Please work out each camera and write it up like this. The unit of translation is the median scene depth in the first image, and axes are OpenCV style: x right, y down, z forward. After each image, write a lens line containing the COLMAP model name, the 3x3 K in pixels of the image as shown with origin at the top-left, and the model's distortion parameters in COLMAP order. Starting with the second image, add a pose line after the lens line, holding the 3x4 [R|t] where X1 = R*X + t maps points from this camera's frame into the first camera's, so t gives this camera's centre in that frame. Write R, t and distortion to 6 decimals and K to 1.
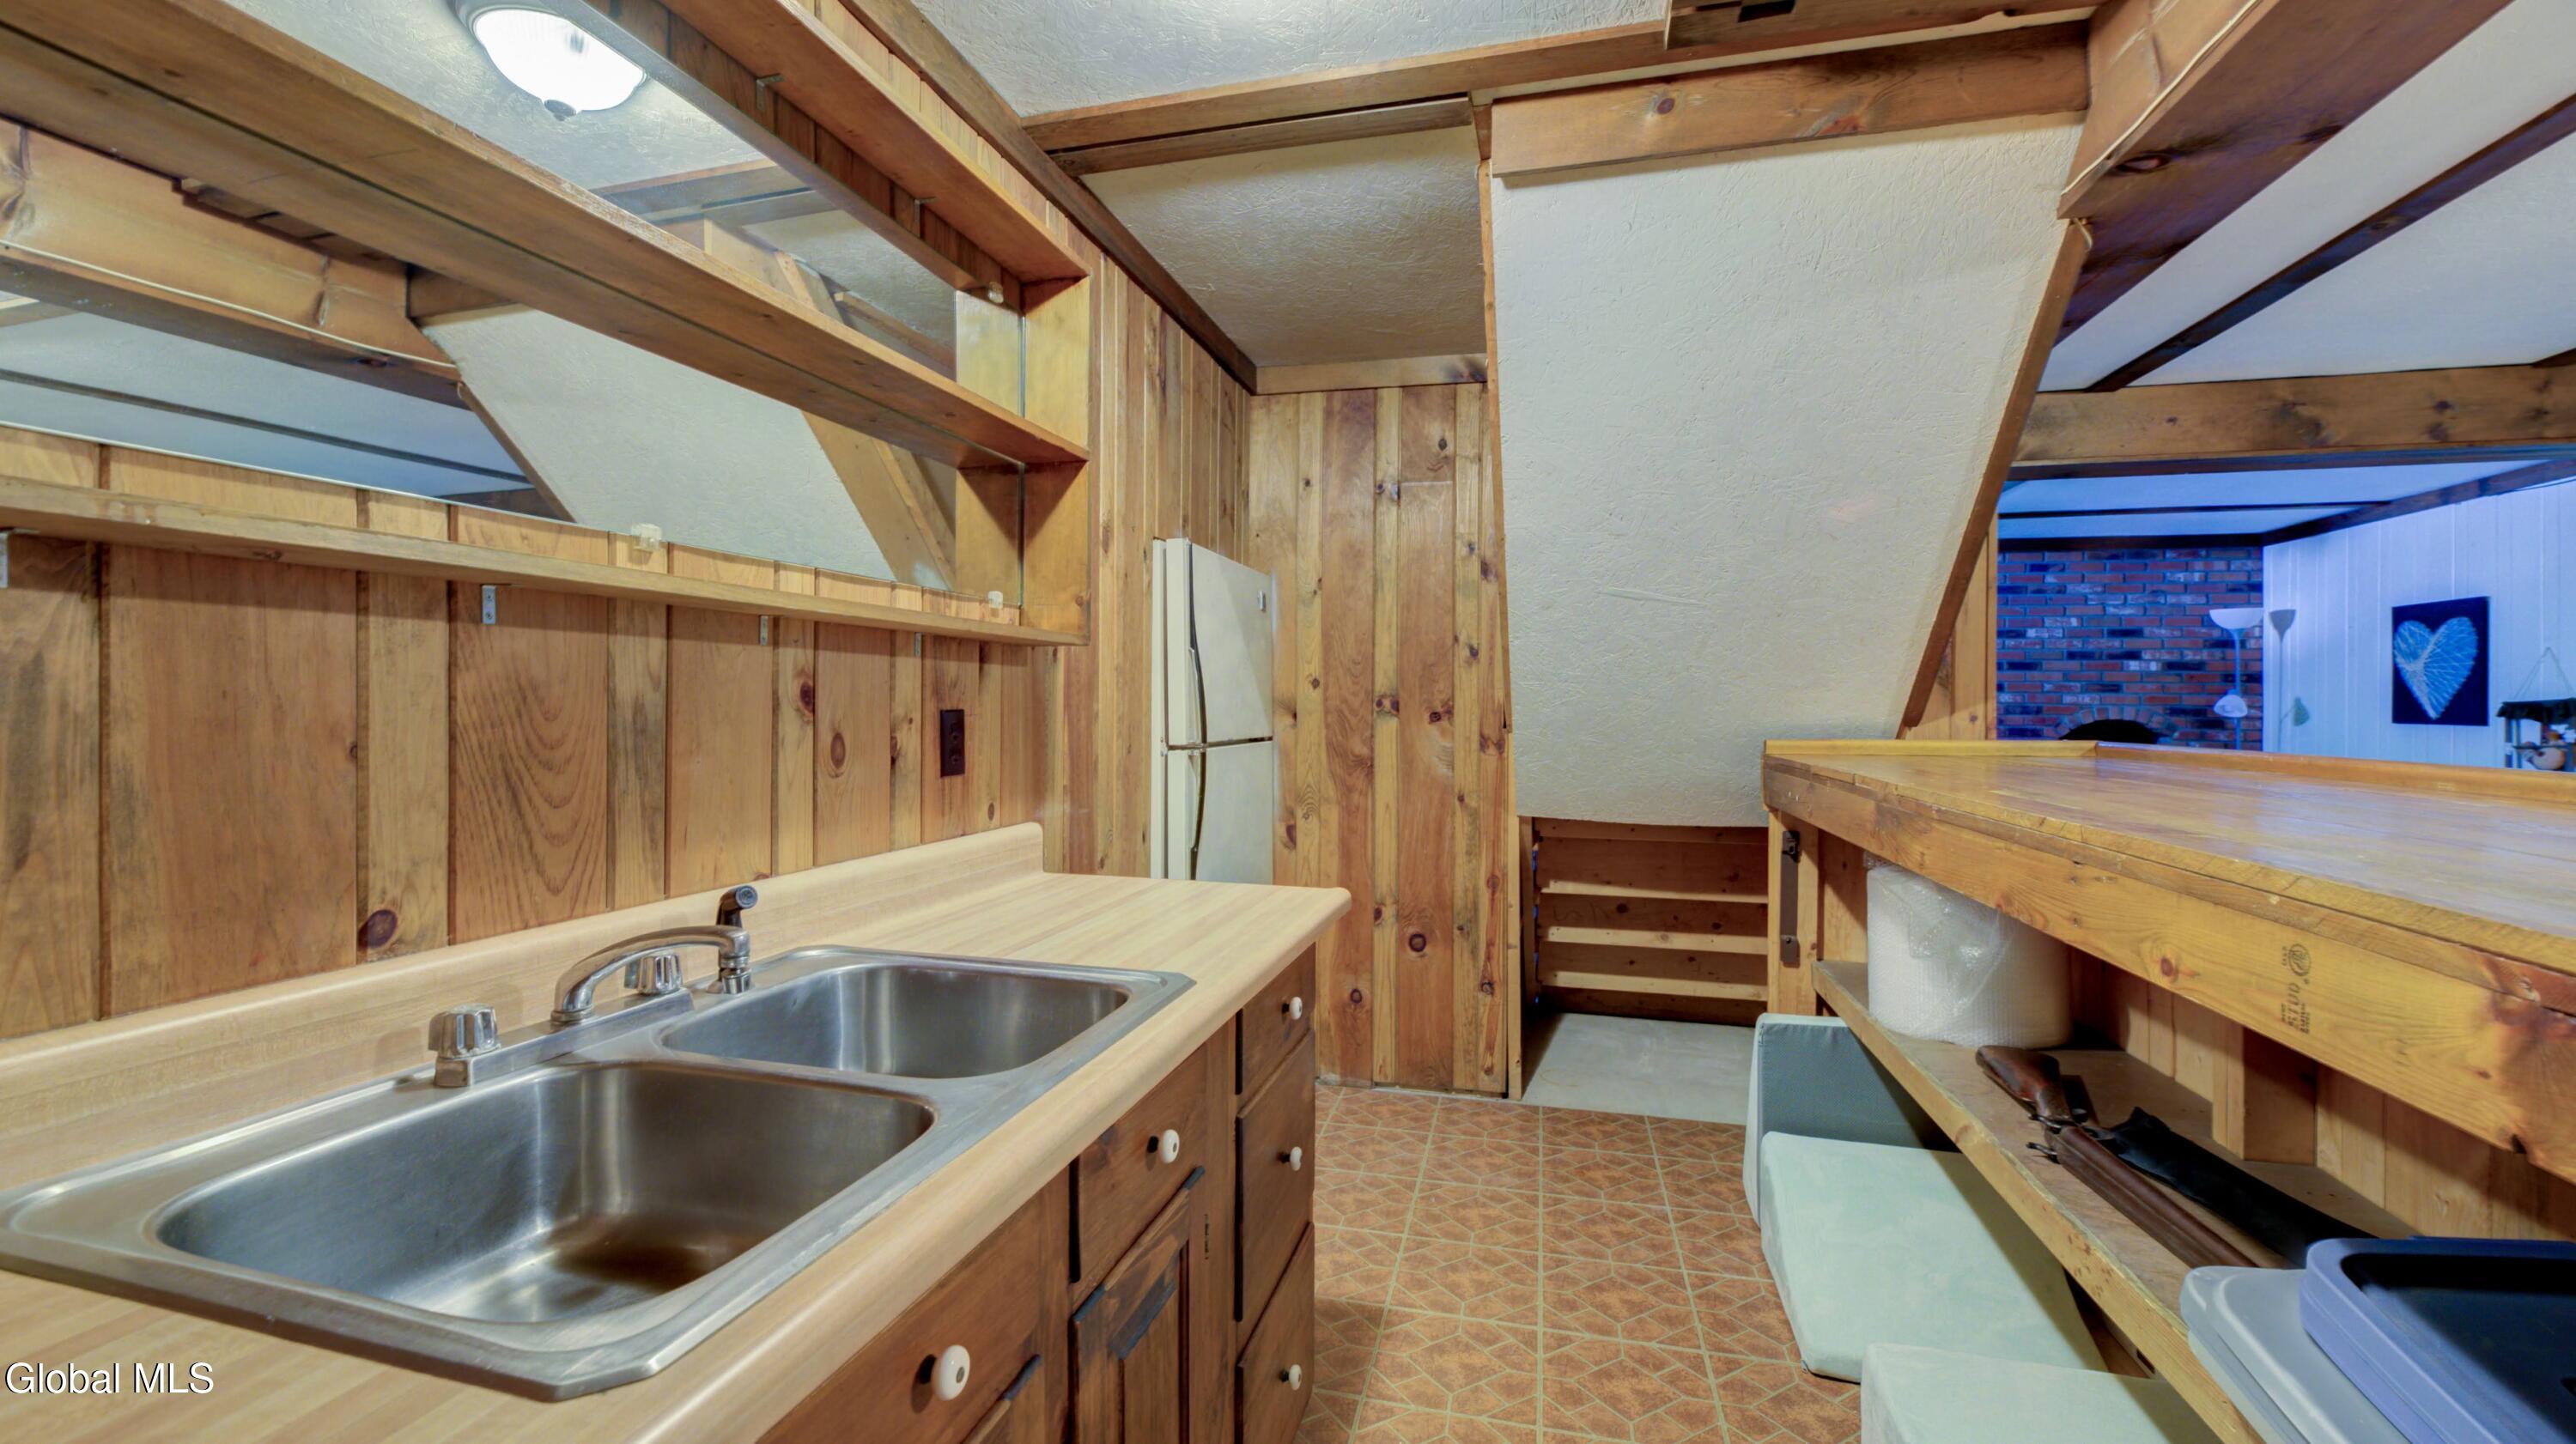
lens RADIAL K [[1058.3, 0, 1280.9], [0, 1058.3, 706.3], [0, 0, 1]] dist [-0.002662, -0.002089]
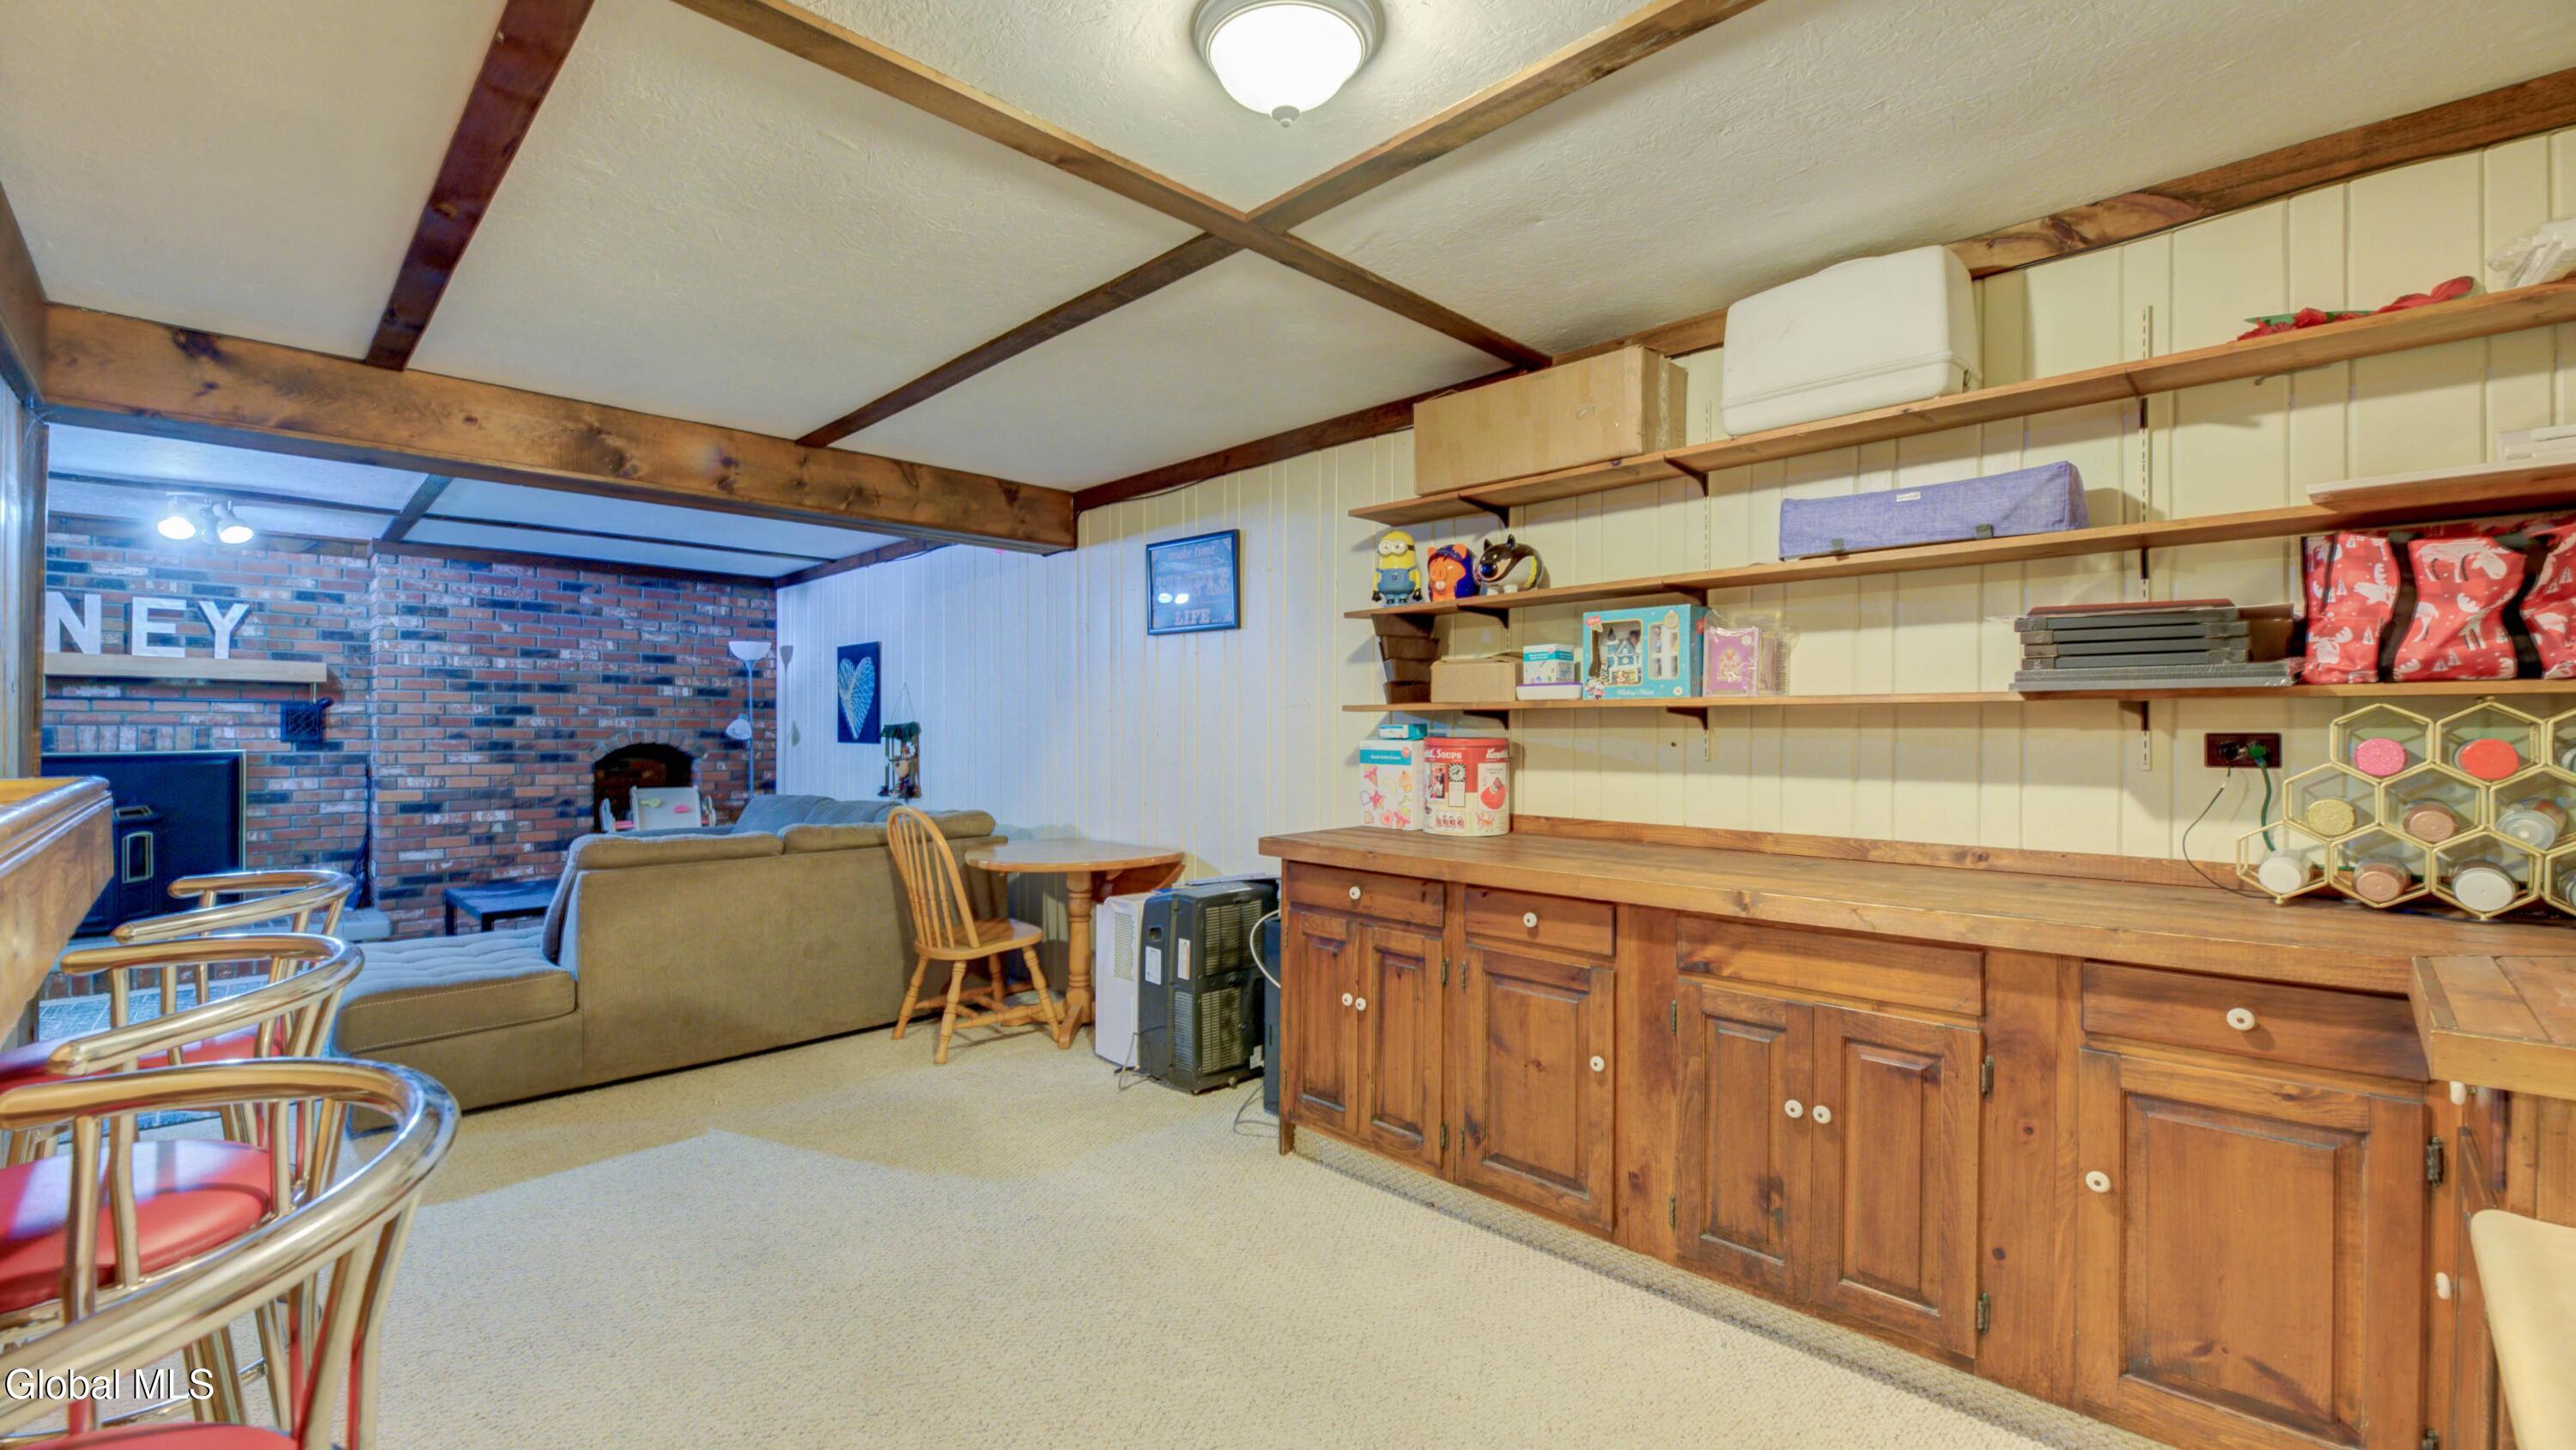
lens RADIAL K [[1058.3, 0, 1268.9], [0, 1058.3, 724.5], [0, 0, 1]] dist [-0.002662, -0.002089]
pose [[0.503838, -0.001288, 0.863797, 0.218489], [0.006793, 0.999974, -0.002471, 0.001212], [-0.863772, 0.007112, 0.503833, -0.035379]]
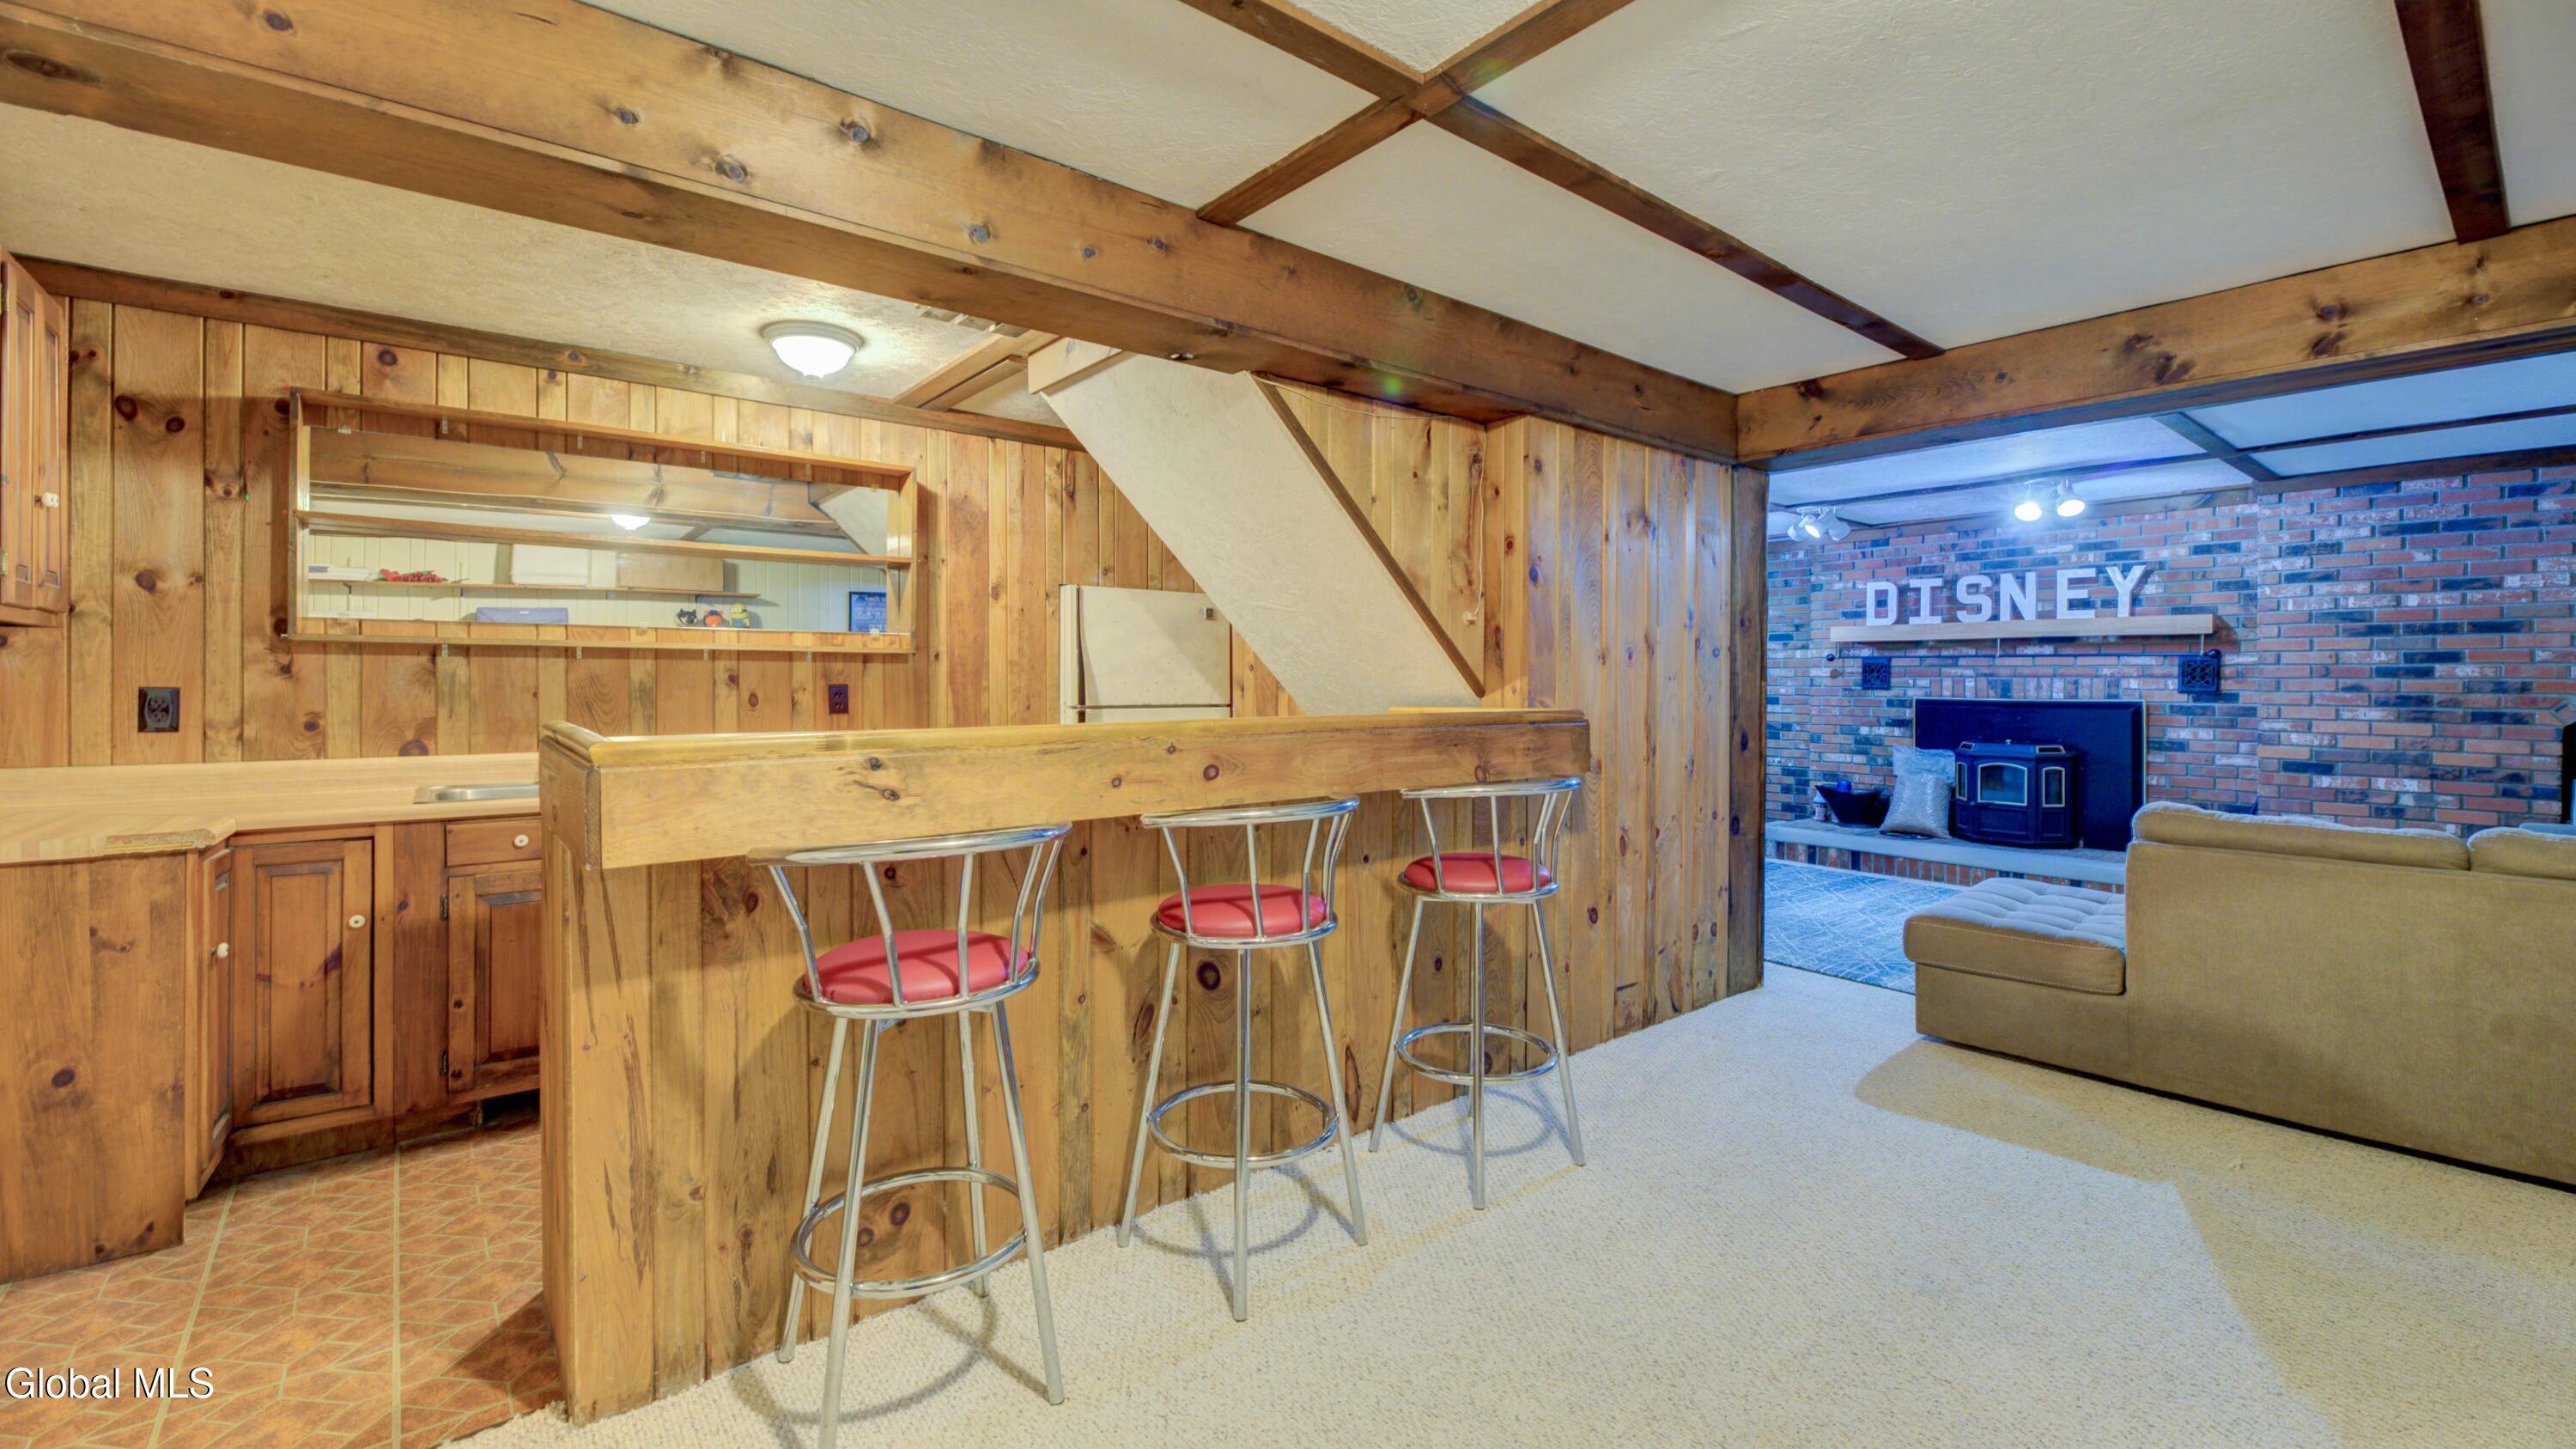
lens RADIAL K [[1058.6, 0, 1319.5], [0, 1058.6, 683.6], [0, 0, 1]] dist [-0.002662, -0.002089]
pose [[0.818616, -0.003197, -0.574332, 0.485367], [0.001065, 0.999991, -0.004049, 0.002956], [0.574340, 0.002703, 0.818613, -0.063846]]
